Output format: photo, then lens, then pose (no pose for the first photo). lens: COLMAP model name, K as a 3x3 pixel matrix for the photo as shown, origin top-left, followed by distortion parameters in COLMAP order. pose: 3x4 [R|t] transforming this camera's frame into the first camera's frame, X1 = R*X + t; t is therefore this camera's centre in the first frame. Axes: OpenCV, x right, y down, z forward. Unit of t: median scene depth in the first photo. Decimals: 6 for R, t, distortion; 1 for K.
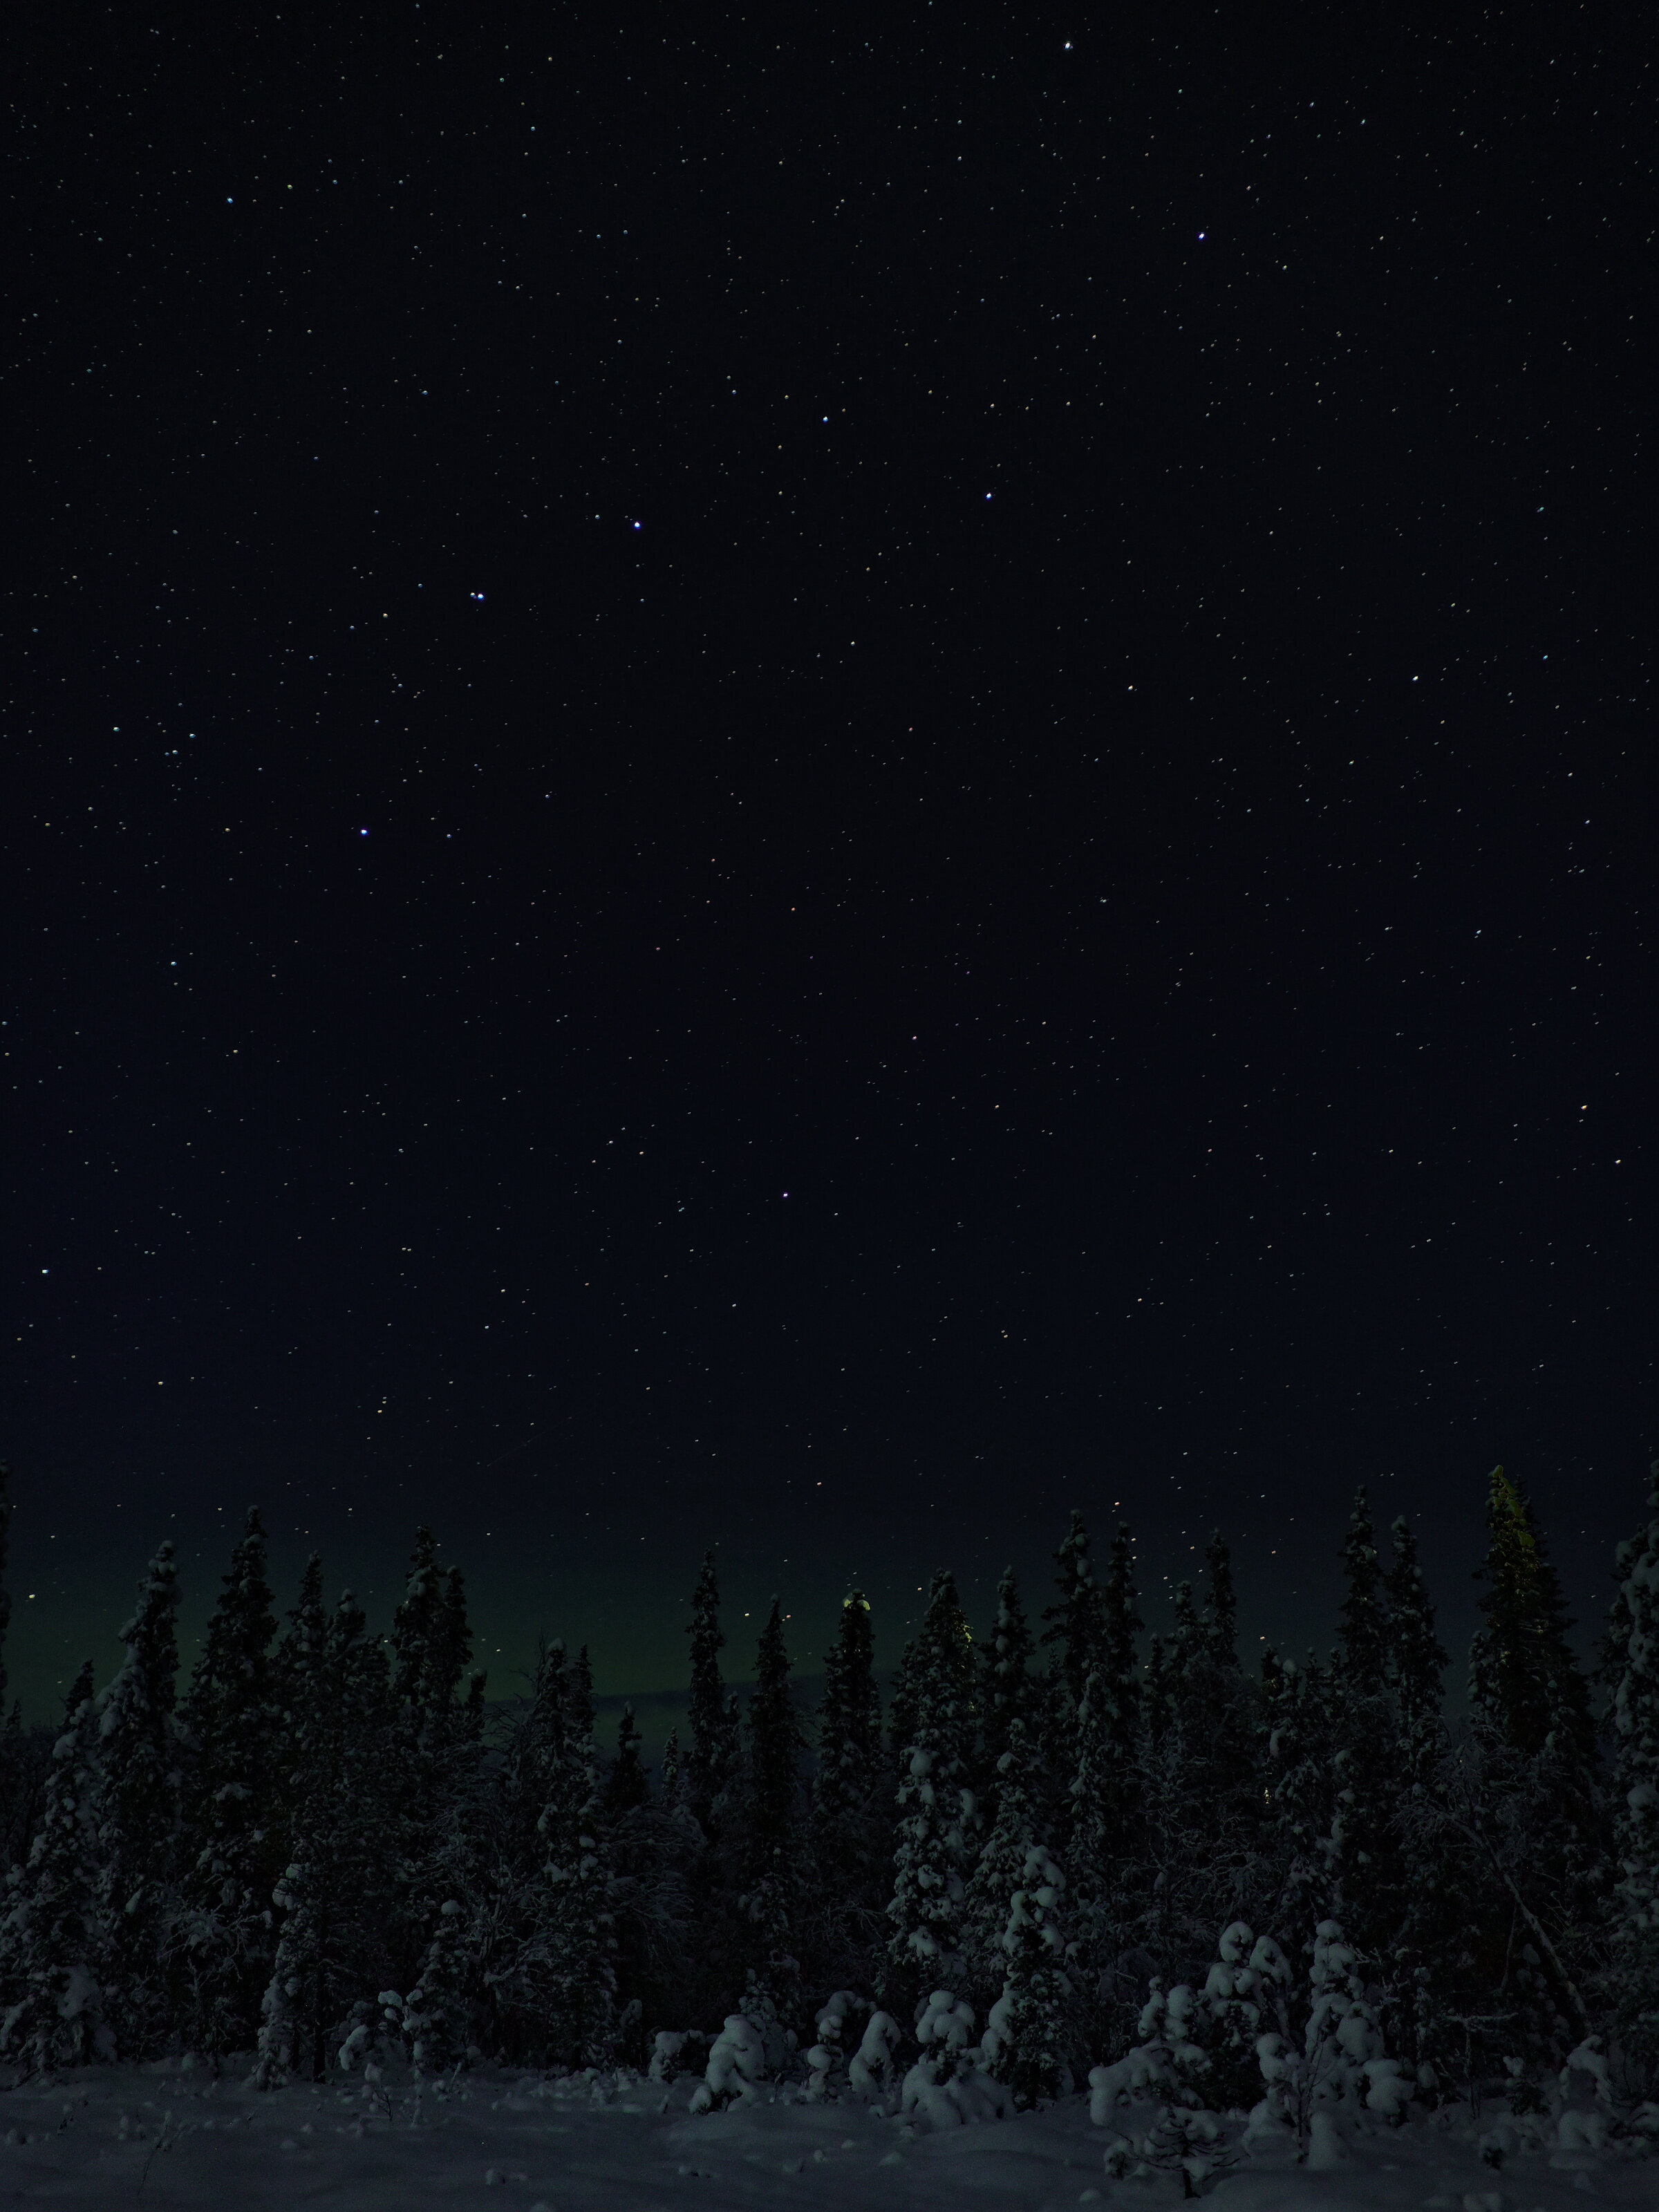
lens RADIAL K [[2205.8, 0, 829.5], [0, 2205.8, 1106.0], [0, 0, 1]] dist [0.002544, 0.016989]
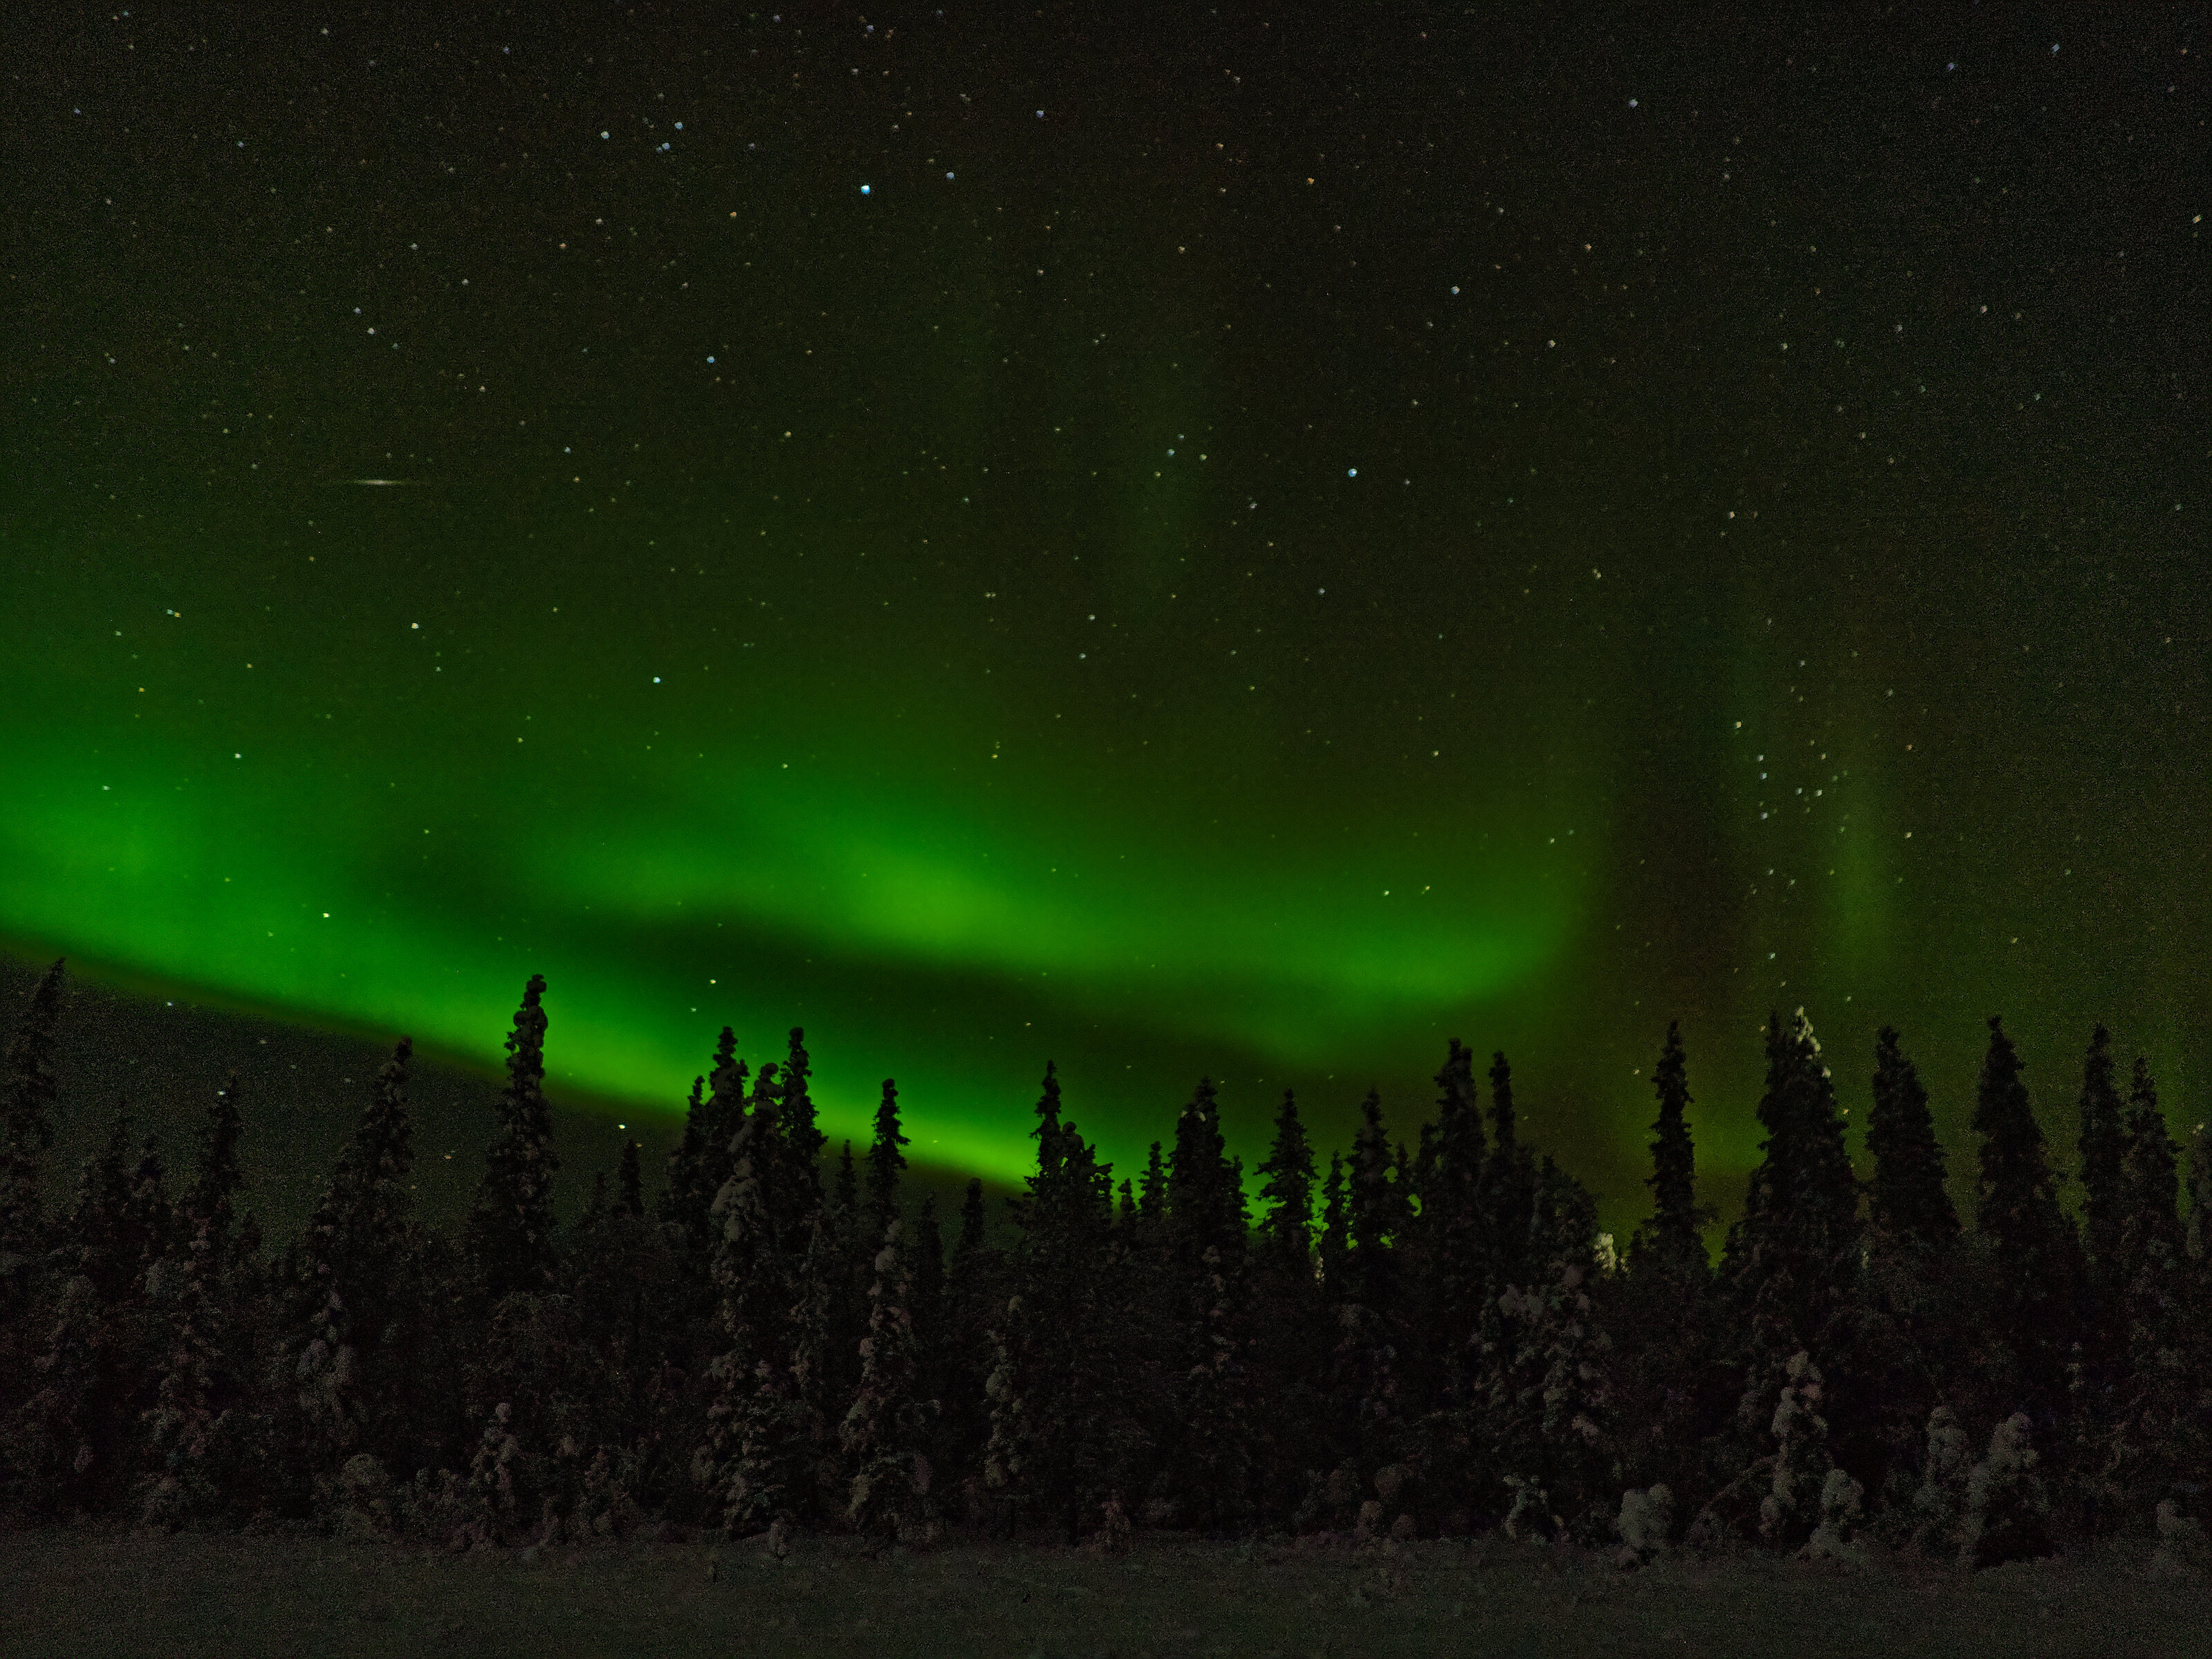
lens RADIAL K [[2250.0, 0, 1124.0], [0, 2250.0, 861.0], [0, 0, 1]] dist [-0.065799, 0.215864]
pose [[0.986175, 0.034656, 0.162042, -0.396337], [-0.054412, 0.991388, 0.119119, -0.047040], [-0.156518, -0.126289, 0.979568, -0.090800]]
